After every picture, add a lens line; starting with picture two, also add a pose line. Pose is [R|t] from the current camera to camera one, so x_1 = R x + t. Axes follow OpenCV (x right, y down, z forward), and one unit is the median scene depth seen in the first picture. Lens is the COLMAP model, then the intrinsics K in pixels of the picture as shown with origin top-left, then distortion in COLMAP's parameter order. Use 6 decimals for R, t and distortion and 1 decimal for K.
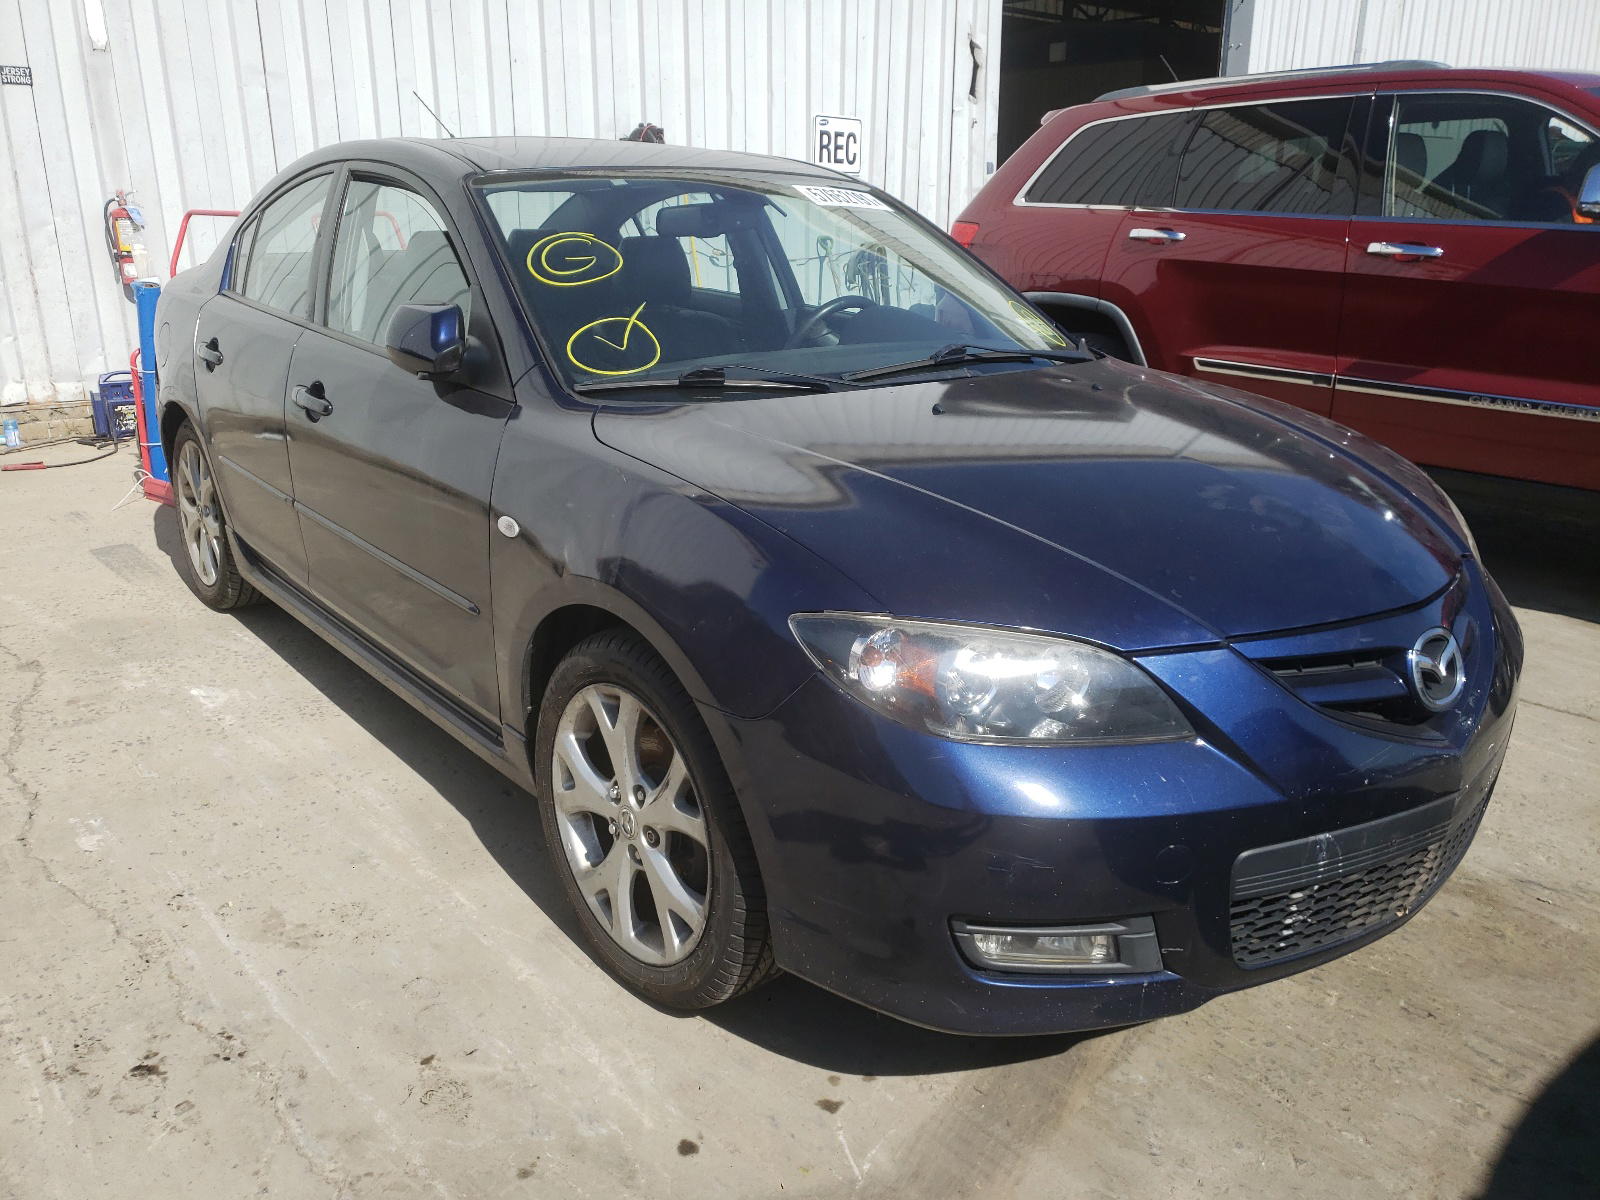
lens RADIAL K [[1237.1, 0, 799.2], [0, 1237.1, 593.9], [0, 0, 1]] dist [-0.009733, 0.048887]
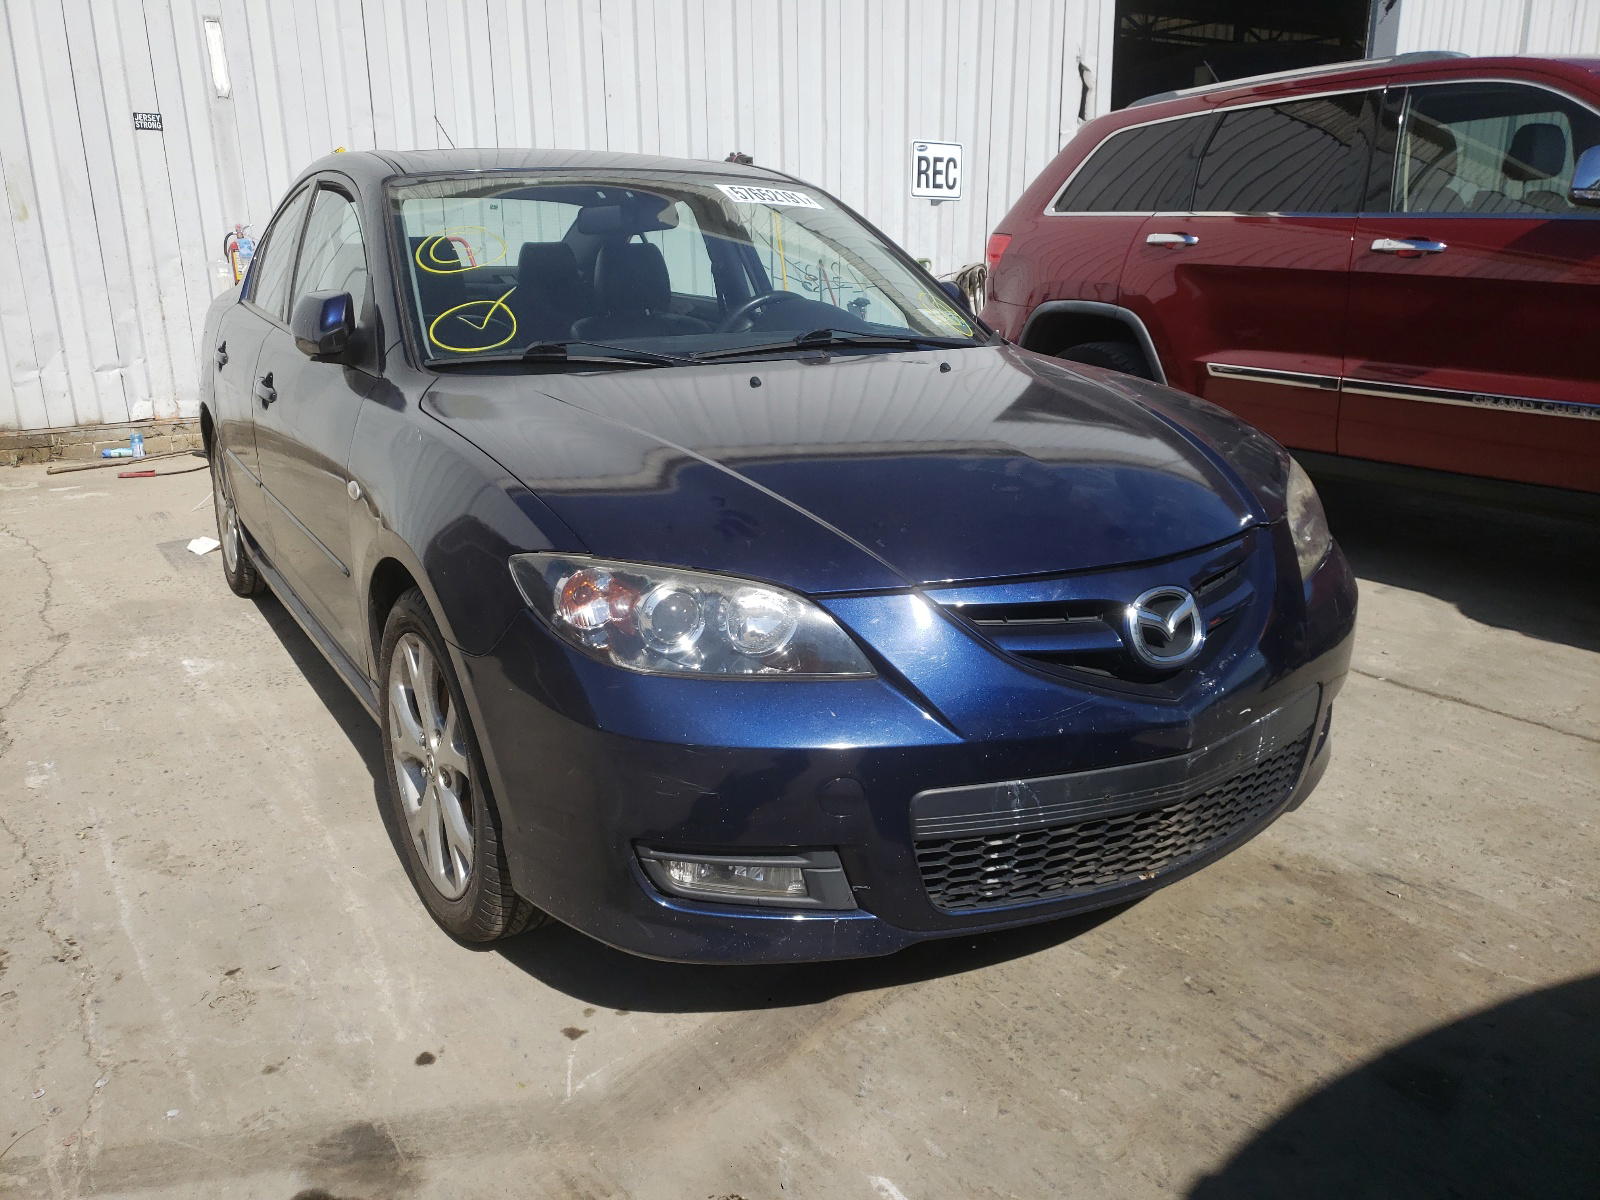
lens RADIAL K [[1240.1, 0, 800.0], [0, 1240.1, 600.0], [0, 0, 1]] dist [-0.010203, 0.051627]
pose [[0.991084, 0.019960, -0.131738, 0.252371], [-0.023203, 0.999463, -0.023133, 0.049670], [0.131206, 0.025984, 0.991015, -0.016219]]
